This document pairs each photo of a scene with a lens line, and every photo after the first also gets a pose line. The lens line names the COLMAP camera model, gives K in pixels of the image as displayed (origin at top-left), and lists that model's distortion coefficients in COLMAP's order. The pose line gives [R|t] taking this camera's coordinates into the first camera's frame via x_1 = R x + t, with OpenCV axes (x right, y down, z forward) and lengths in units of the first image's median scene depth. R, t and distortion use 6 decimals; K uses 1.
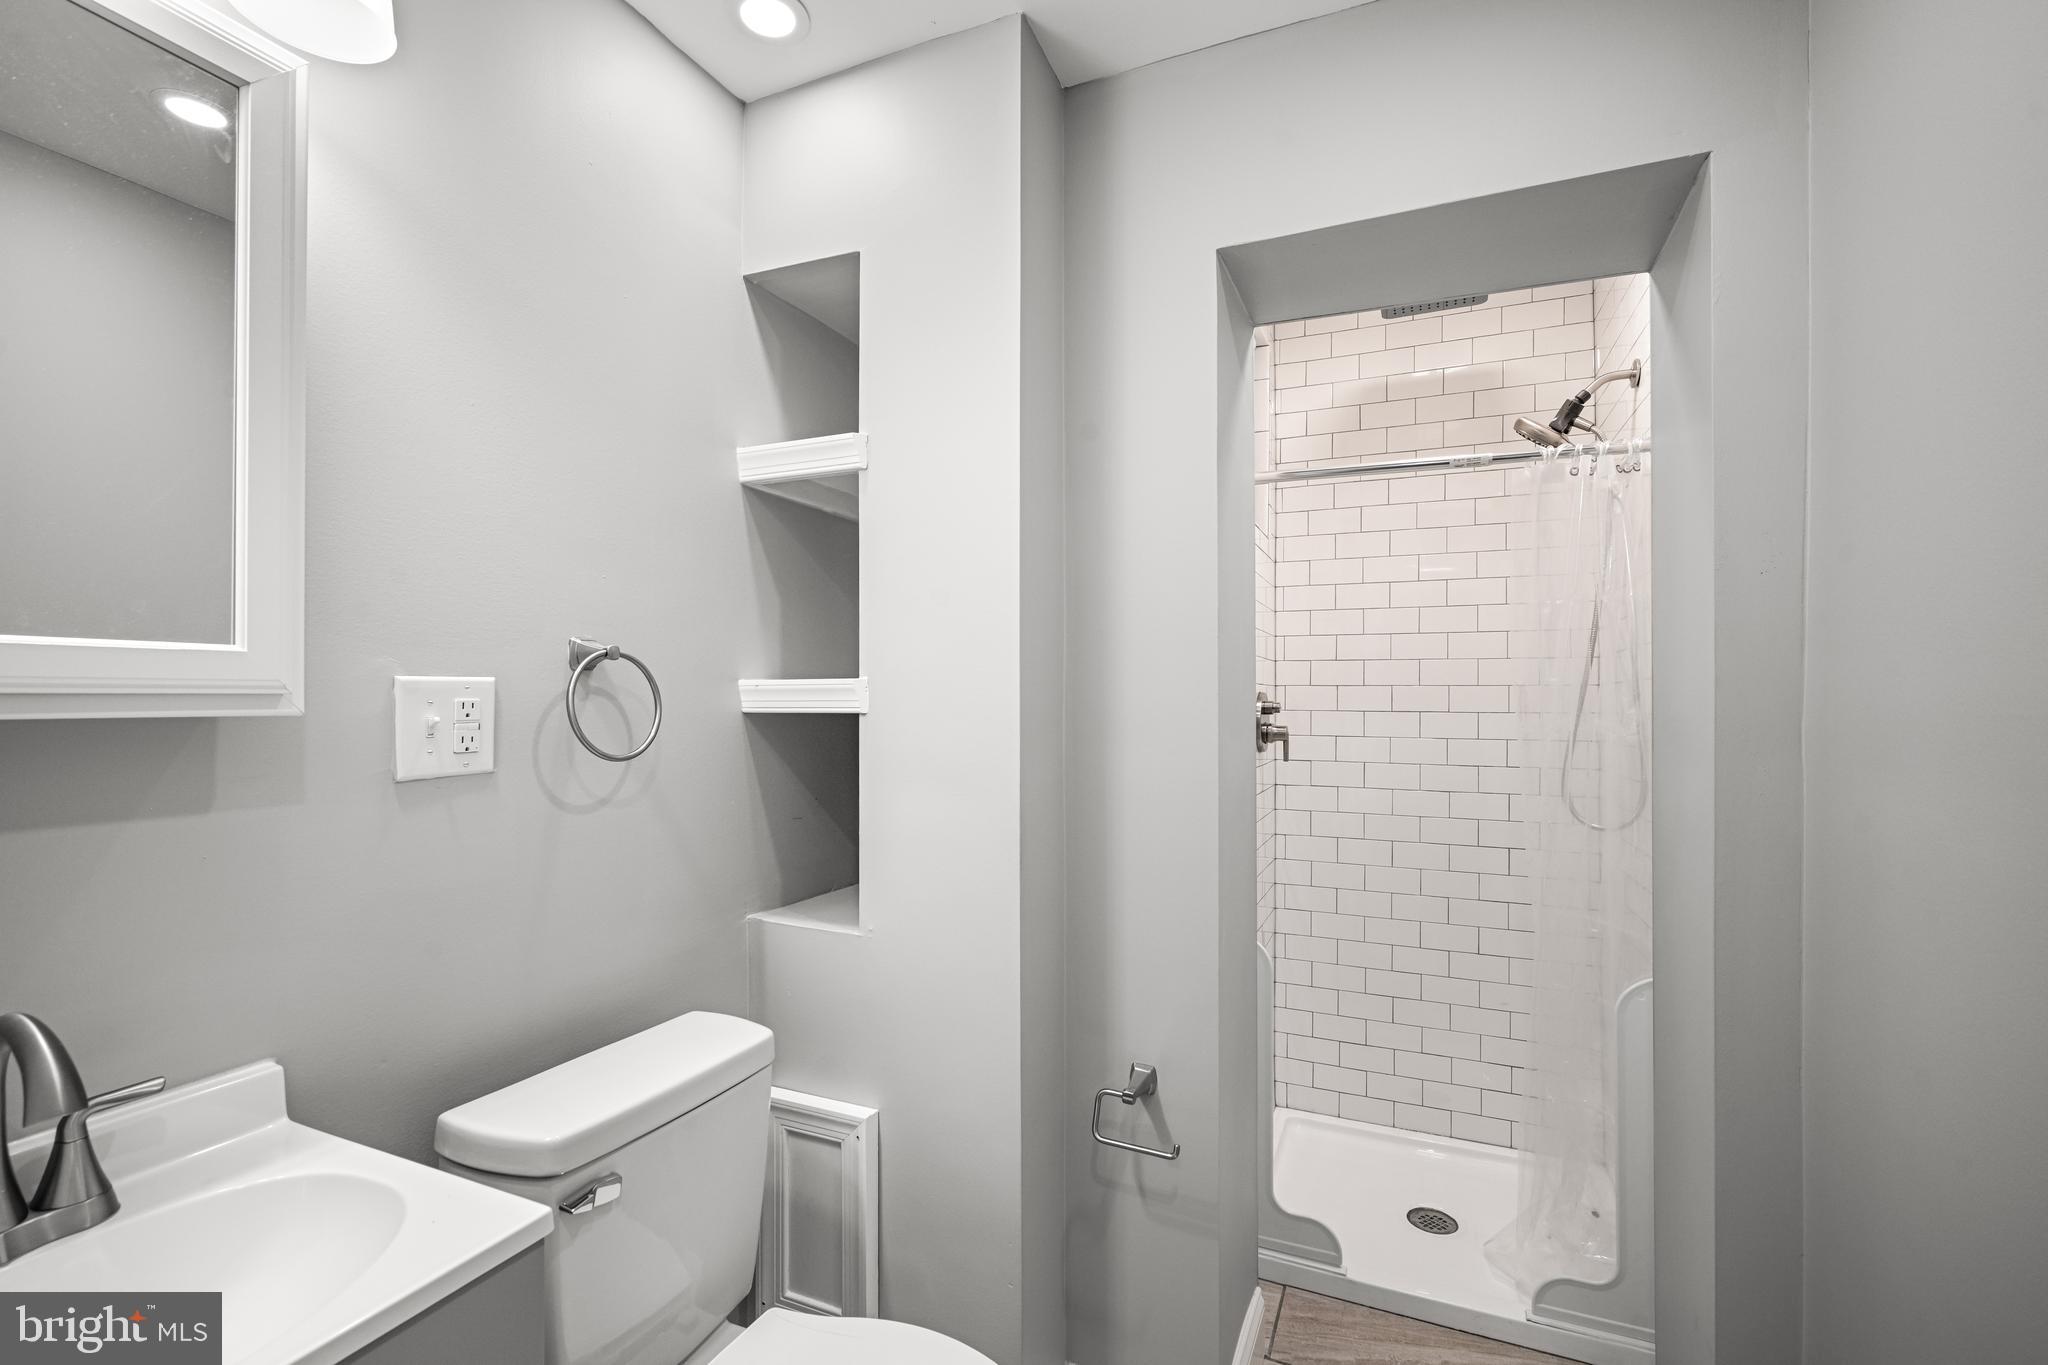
lens RADIAL K [[904.9, 0, 1017.5], [0, 904.9, 690.3], [0, 0, 1]] dist [0.000311, -0.000221]
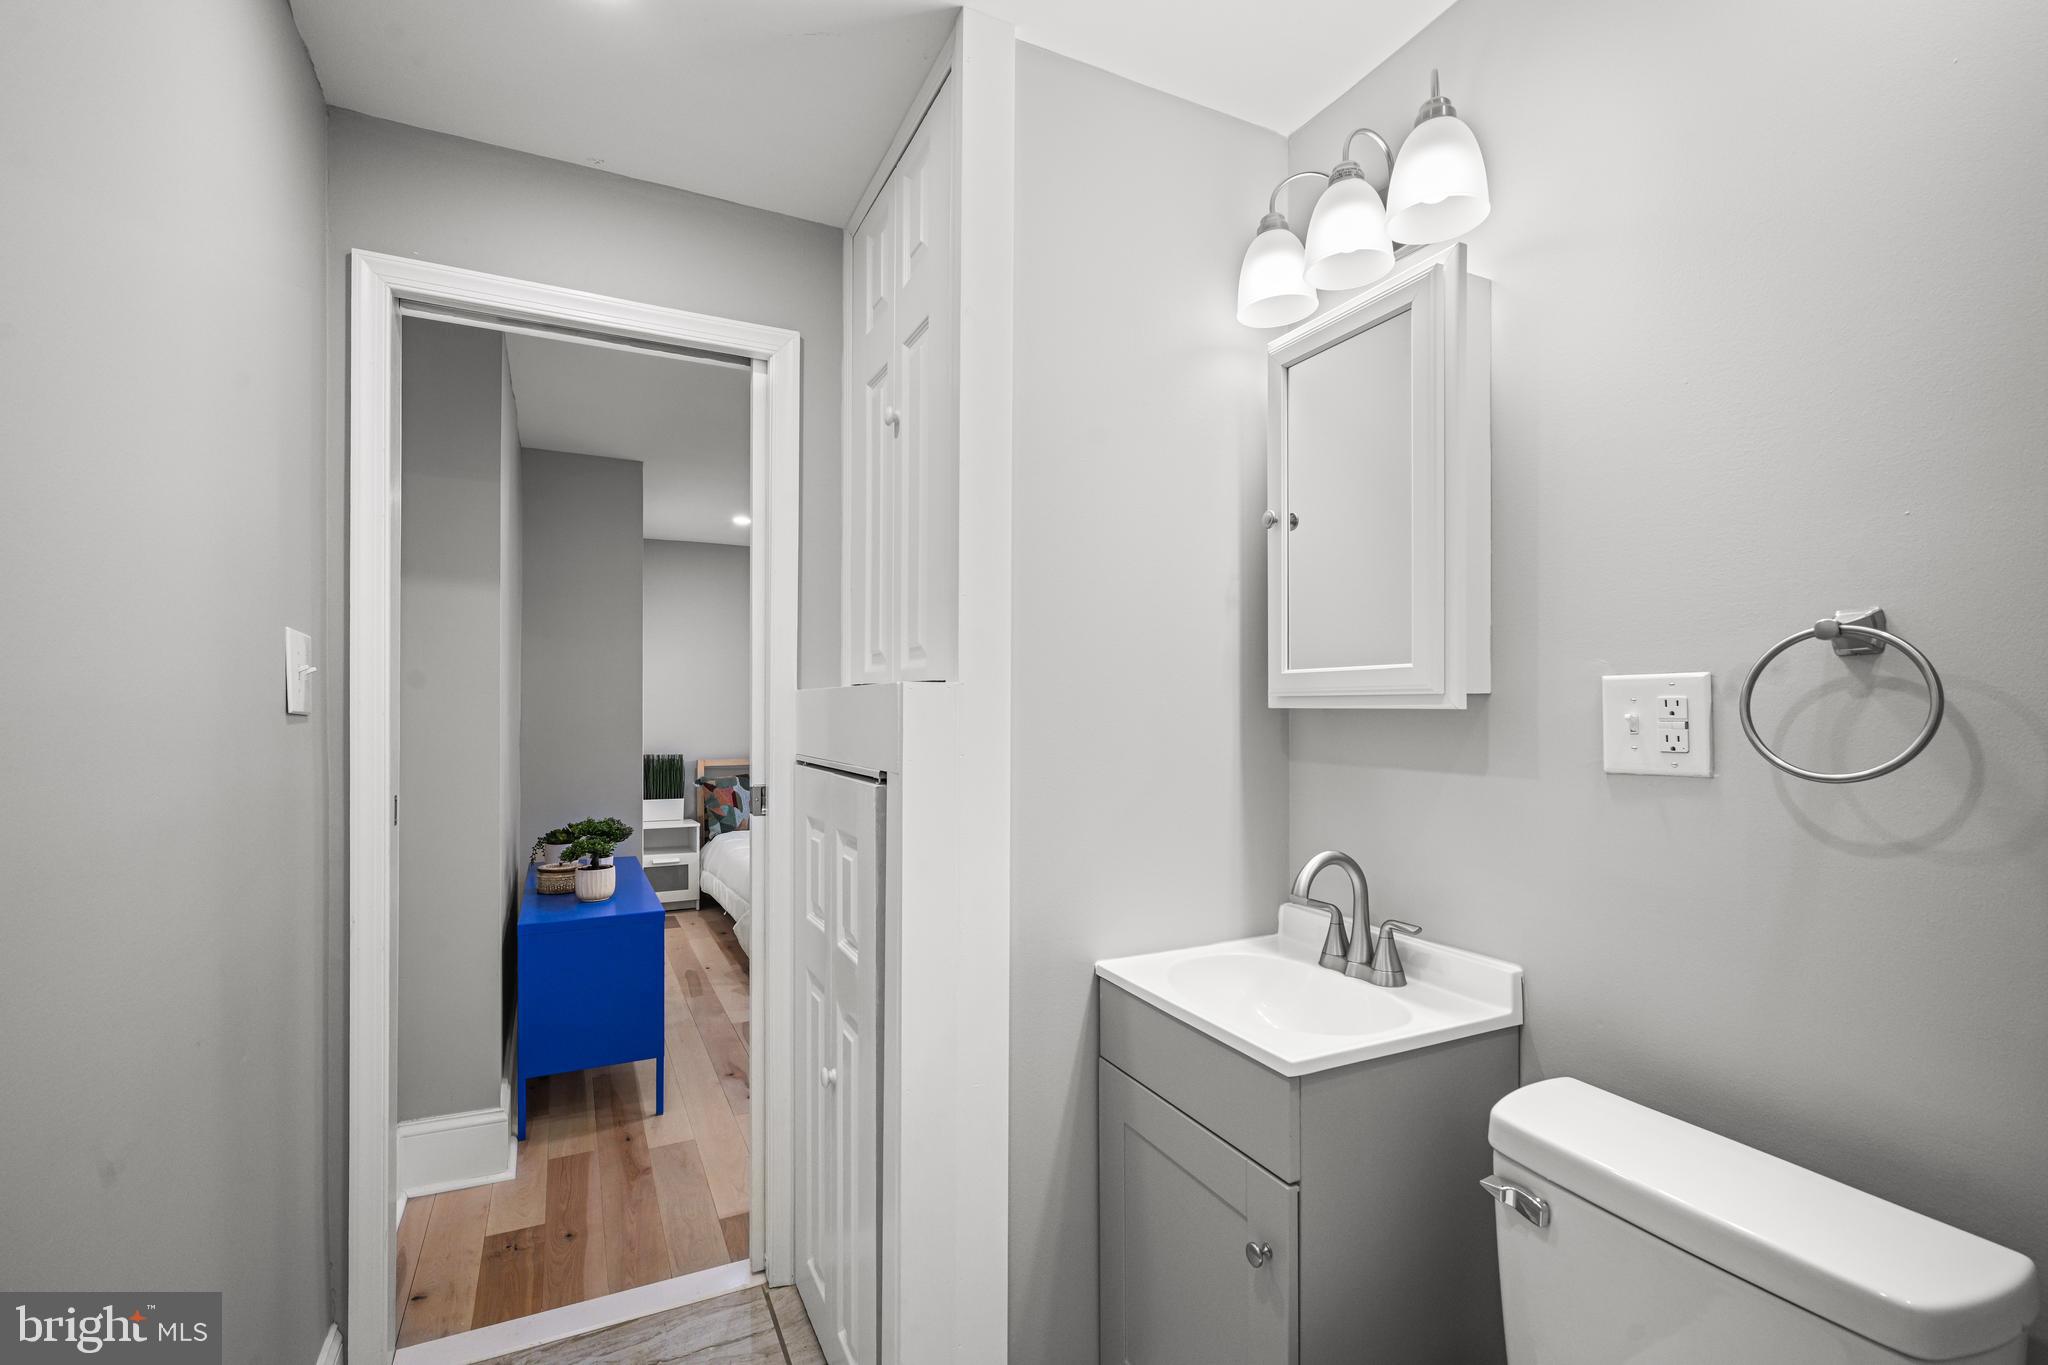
lens RADIAL K [[904.9, 0, 1017.8], [0, 904.9, 695.9], [0, 0, 1]] dist [0.000311, -0.000221]
pose [[-0.641617, -0.010221, -0.766957, 0.566777], [0.006200, 0.999809, -0.018511, 0.022540], [0.767000, -0.016632, -0.641431, 1.082983]]
